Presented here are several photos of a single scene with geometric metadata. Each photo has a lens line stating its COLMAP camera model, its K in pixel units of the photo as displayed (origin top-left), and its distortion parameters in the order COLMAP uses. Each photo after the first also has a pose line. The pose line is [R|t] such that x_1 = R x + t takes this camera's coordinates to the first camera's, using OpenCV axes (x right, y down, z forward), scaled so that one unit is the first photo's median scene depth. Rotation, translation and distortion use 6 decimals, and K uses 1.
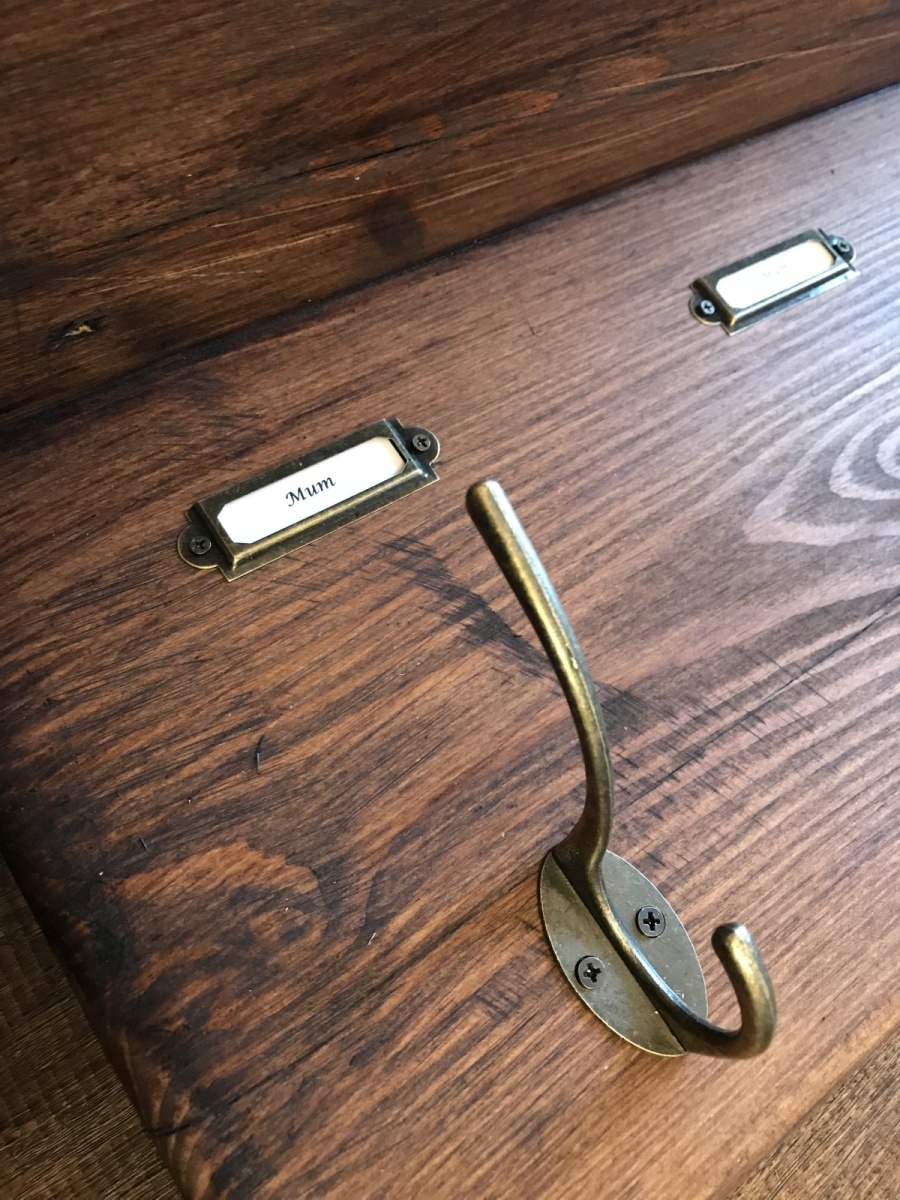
lens RADIAL K [[973.5, 0, 457.3], [0, 973.5, 596.7], [0, 0, 1]] dist [0.125235, -0.354611]
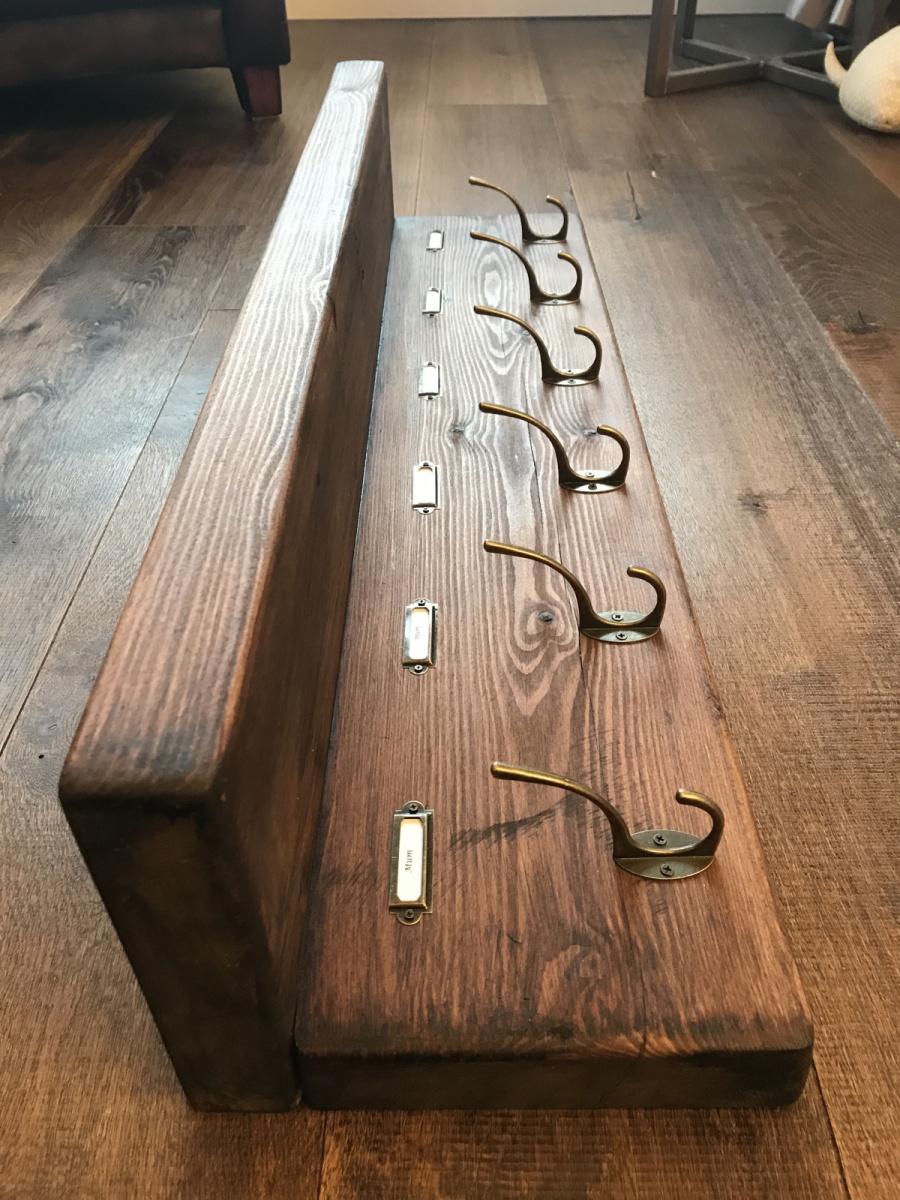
lens RADIAL K [[973.5, 0, 457.3], [0, 973.5, 596.7], [0, 0, 1]] dist [0.125235, -0.354611]
pose [[0.544836, -0.701542, 0.459338, -0.640378], [0.816277, 0.569112, -0.099013, -0.135159], [-0.191953, 0.428893, 0.882726, -1.050397]]
